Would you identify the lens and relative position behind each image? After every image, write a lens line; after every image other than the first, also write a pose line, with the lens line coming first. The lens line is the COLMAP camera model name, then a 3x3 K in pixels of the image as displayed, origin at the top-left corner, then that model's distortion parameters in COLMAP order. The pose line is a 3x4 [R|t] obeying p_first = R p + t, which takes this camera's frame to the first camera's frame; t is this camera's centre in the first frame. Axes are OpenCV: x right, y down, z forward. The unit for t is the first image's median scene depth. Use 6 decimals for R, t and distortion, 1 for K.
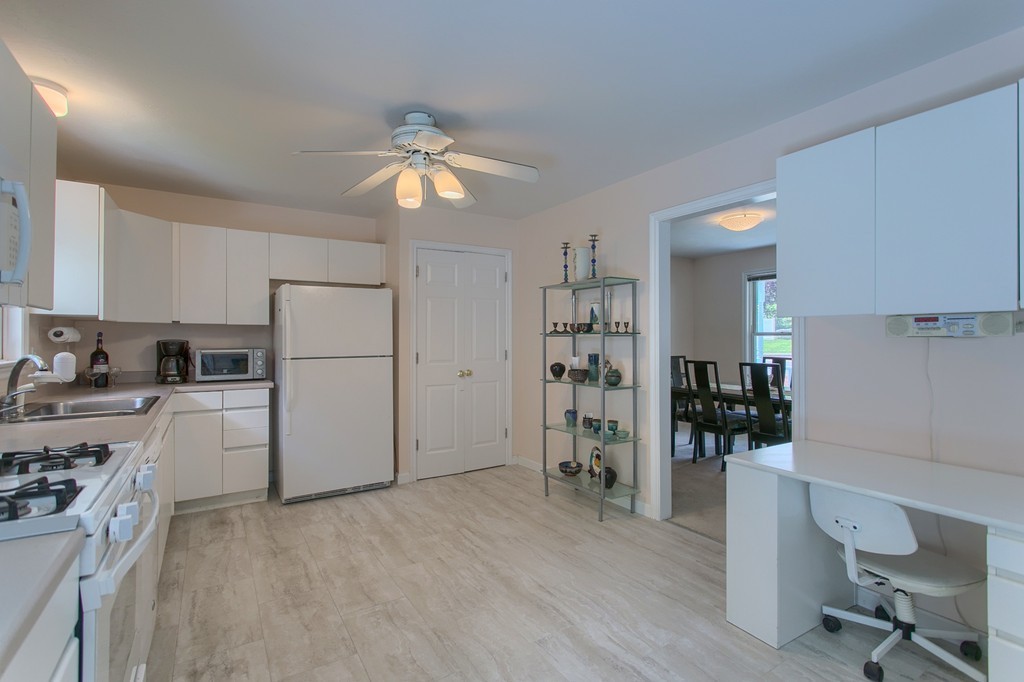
lens RADIAL K [[481.9, 0, 511.9], [0, 481.9, 337.7], [0, 0, 1]] dist [0.002676, 0.000282]
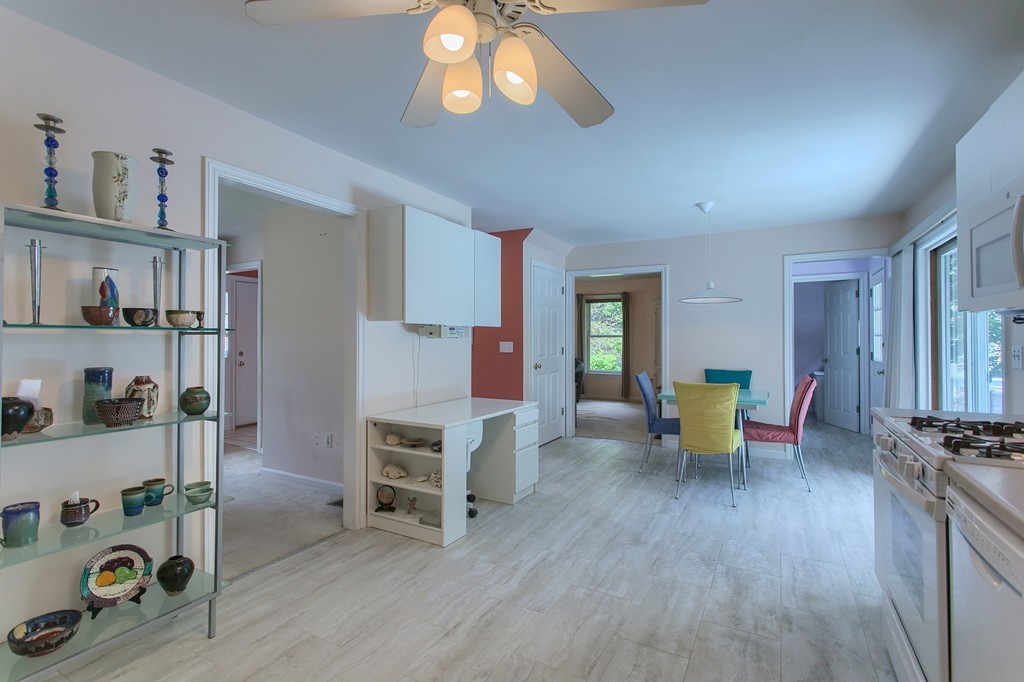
lens RADIAL K [[481.9, 0, 510.3], [0, 481.9, 337.7], [0, 0, 1]] dist [0.002676, 0.000282]
pose [[-0.481409, 0.003743, 0.876488, -0.523336], [-0.000108, 0.999991, -0.004330, 0.003800], [-0.876496, -0.002179, -0.481404, 0.941225]]
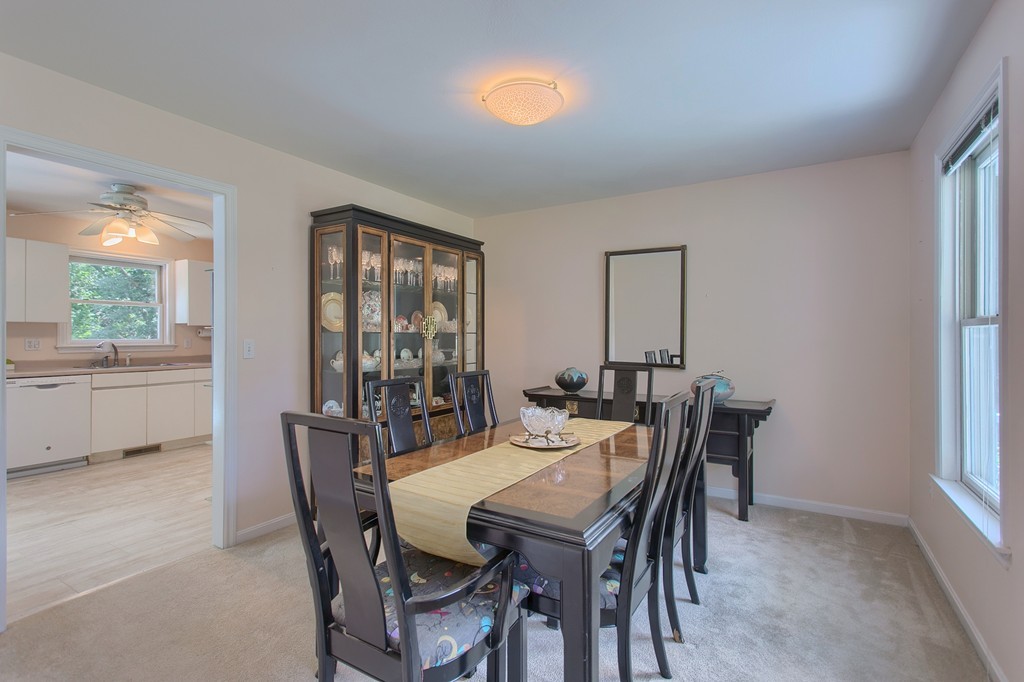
lens RADIAL K [[481.9, 0, 514.5], [0, 481.9, 337.5], [0, 0, 1]] dist [0.002676, 0.000282]
pose [[0.456388, 0.005753, -0.889762, 1.300412], [-0.002876, 0.999983, 0.004990, -0.000526], [0.889776, 0.000282, 0.456397, 1.062976]]
